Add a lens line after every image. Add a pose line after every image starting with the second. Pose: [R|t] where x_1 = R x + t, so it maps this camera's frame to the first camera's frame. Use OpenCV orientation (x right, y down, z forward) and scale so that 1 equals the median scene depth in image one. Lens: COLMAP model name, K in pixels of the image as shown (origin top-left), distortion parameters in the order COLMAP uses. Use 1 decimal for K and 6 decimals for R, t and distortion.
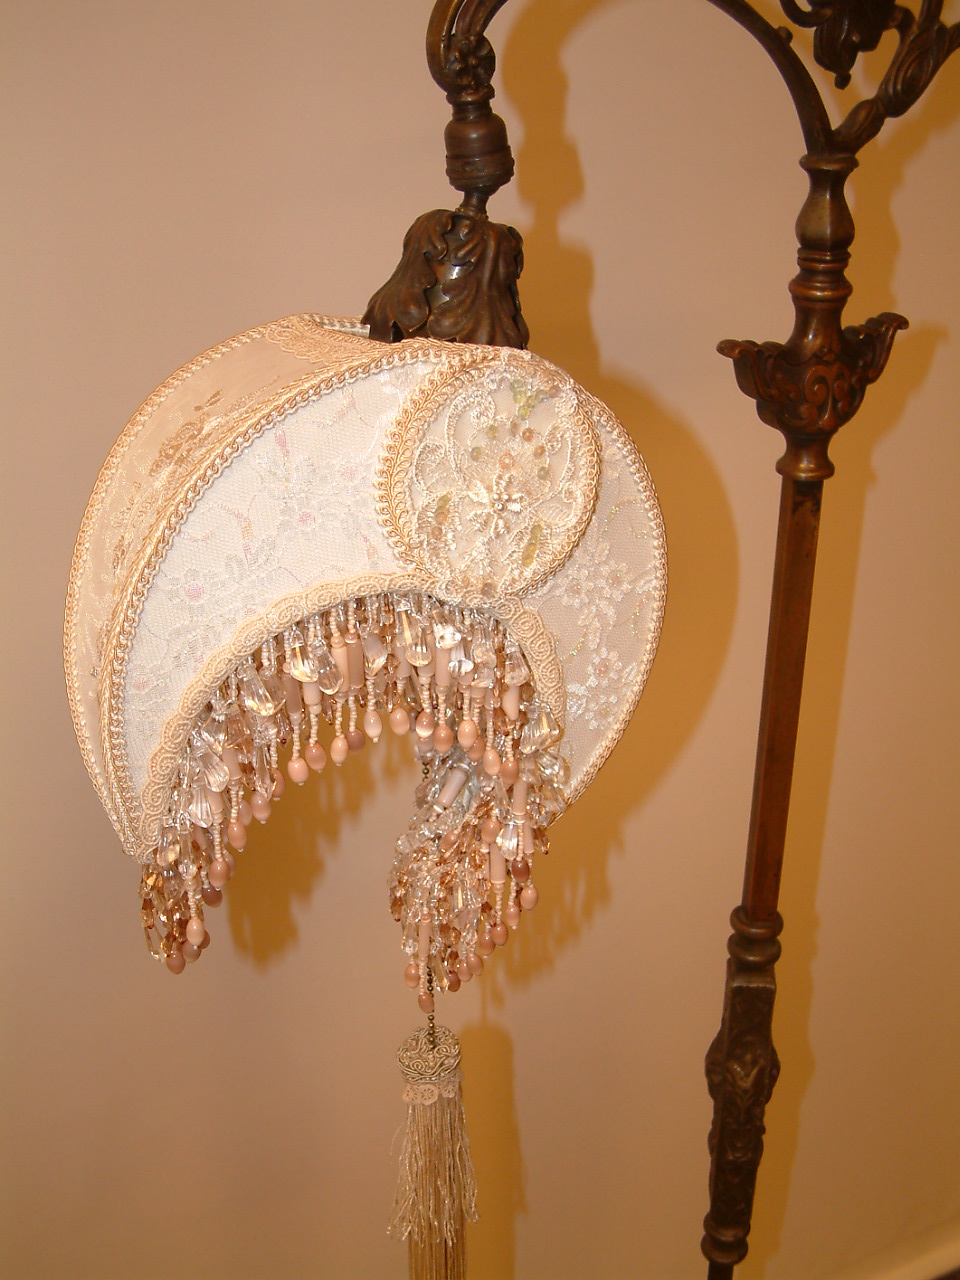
lens RADIAL K [[1619.9, 0, 482.9], [0, 1619.9, 647.8], [0, 0, 1]] dist [-0.116499, 0.000000]
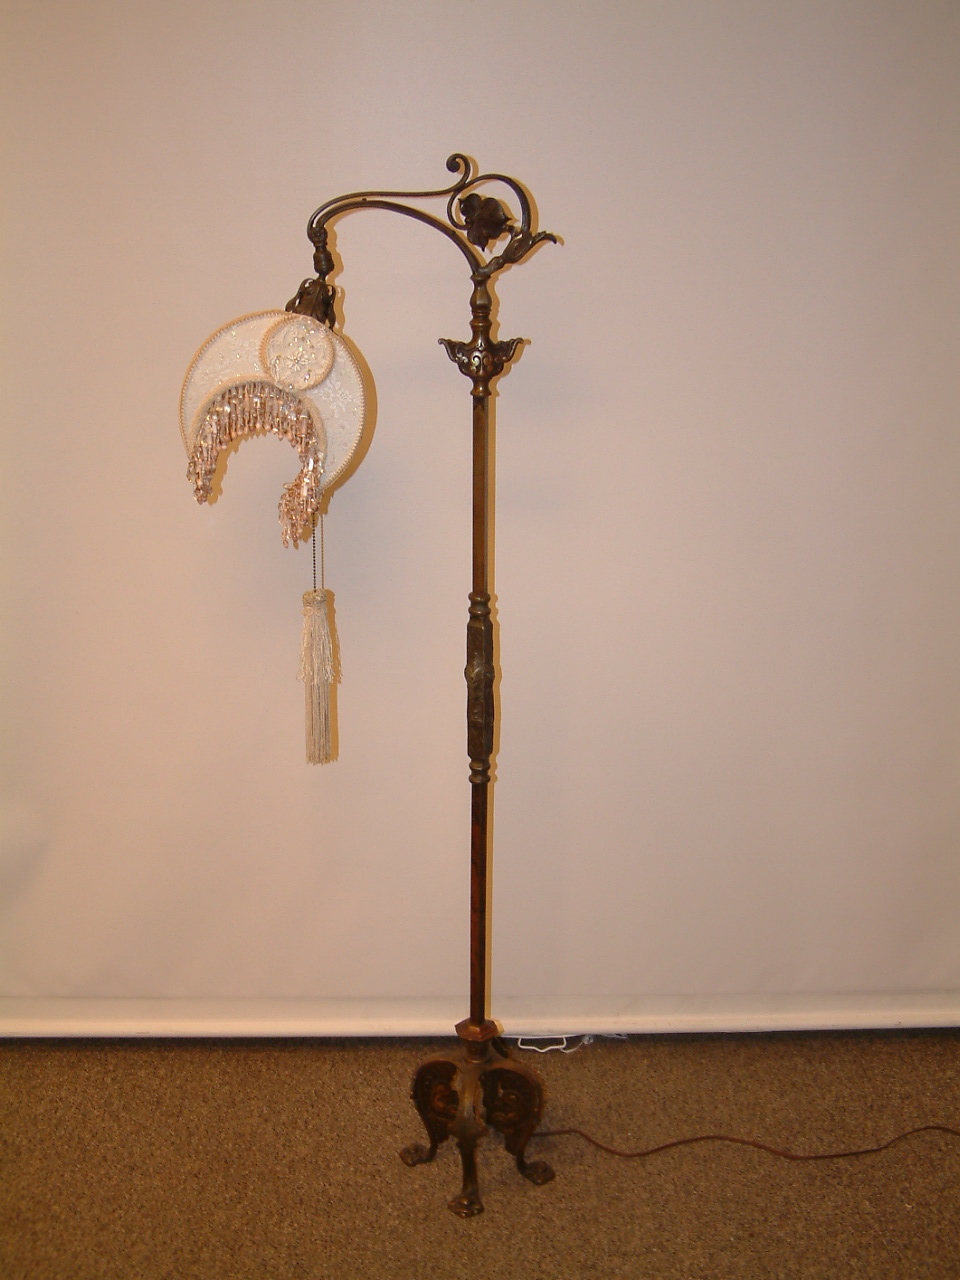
lens RADIAL K [[1619.9, 0, 523.4], [0, 1619.9, 631.2], [0, 0, 1]] dist [-0.116499, 0.000000]
pose [[0.922931, 0.140887, -0.358258, 1.643311], [-0.186340, 0.977833, -0.095503, 0.660449], [0.336861, 0.154901, 0.928725, -1.779954]]
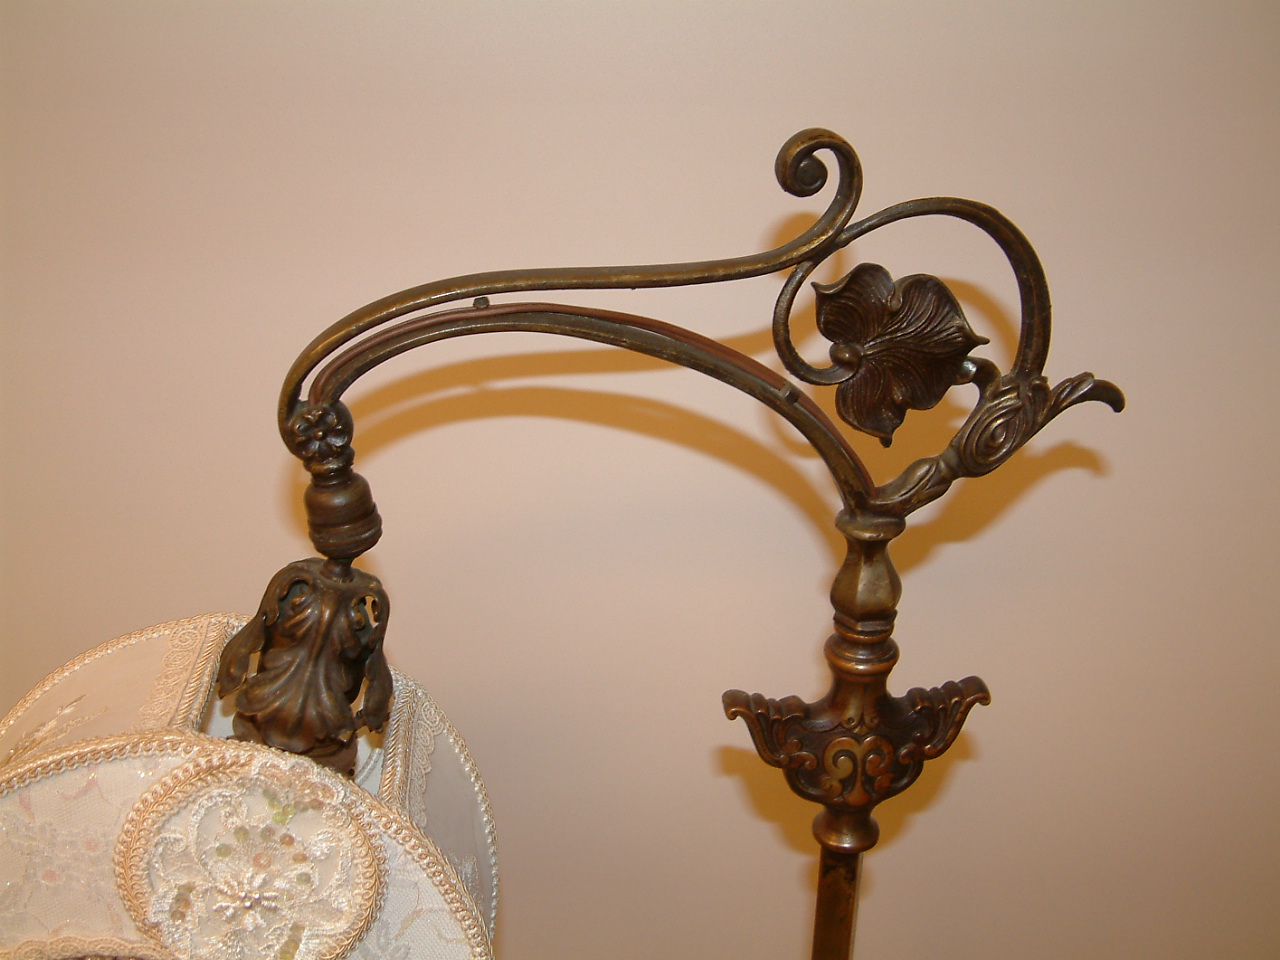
lens RADIAL K [[1619.9, 0, 642.3], [0, 1619.9, 490.2], [0, 0, 1]] dist [-0.116499, 0.000000]
pose [[0.910560, 0.193849, -0.365108, 0.495832], [-0.198447, 0.979785, 0.025286, -0.378941], [0.362629, 0.049430, 0.930622, 0.181174]]
